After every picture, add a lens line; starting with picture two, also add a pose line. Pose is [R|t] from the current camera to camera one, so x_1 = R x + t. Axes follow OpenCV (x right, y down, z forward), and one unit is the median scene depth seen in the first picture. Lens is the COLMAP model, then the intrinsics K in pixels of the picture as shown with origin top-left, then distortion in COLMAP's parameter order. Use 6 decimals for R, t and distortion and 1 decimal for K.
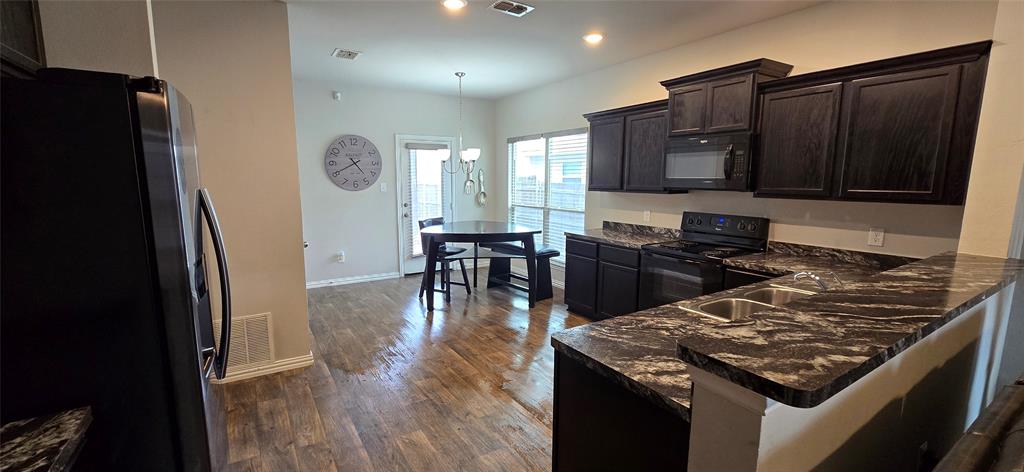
lens RADIAL K [[415.0, 0, 507.9], [0, 415.0, 237.3], [0, 0, 1]] dist [-0.002314, 0.000503]
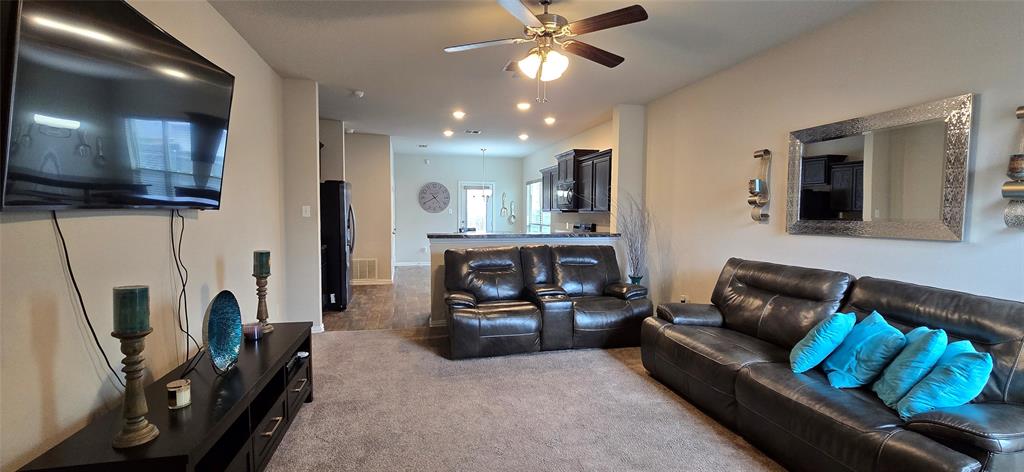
lens RADIAL K [[415.0, 0, 511.5], [0, 415.0, 235.1], [0, 0, 1]] dist [-0.002314, 0.000503]
pose [[0.946885, 0.023374, -0.320723, 0.691030], [-0.051727, 0.995438, -0.080171, 0.144922], [0.317386, 0.092503, 0.943774, -0.760604]]
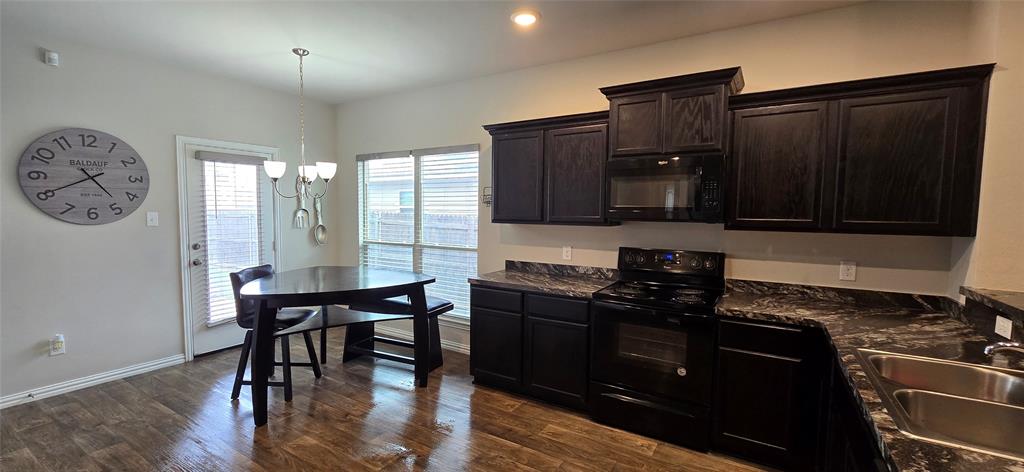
lens RADIAL K [[415.0, 0, 506.7], [0, 415.0, 239.2], [0, 0, 1]] dist [-0.002314, 0.000503]
pose [[0.902325, -0.022118, 0.430489, -0.124974], [0.052970, 0.996803, -0.059812, -0.035948], [-0.427790, 0.076773, 0.900612, 0.309585]]
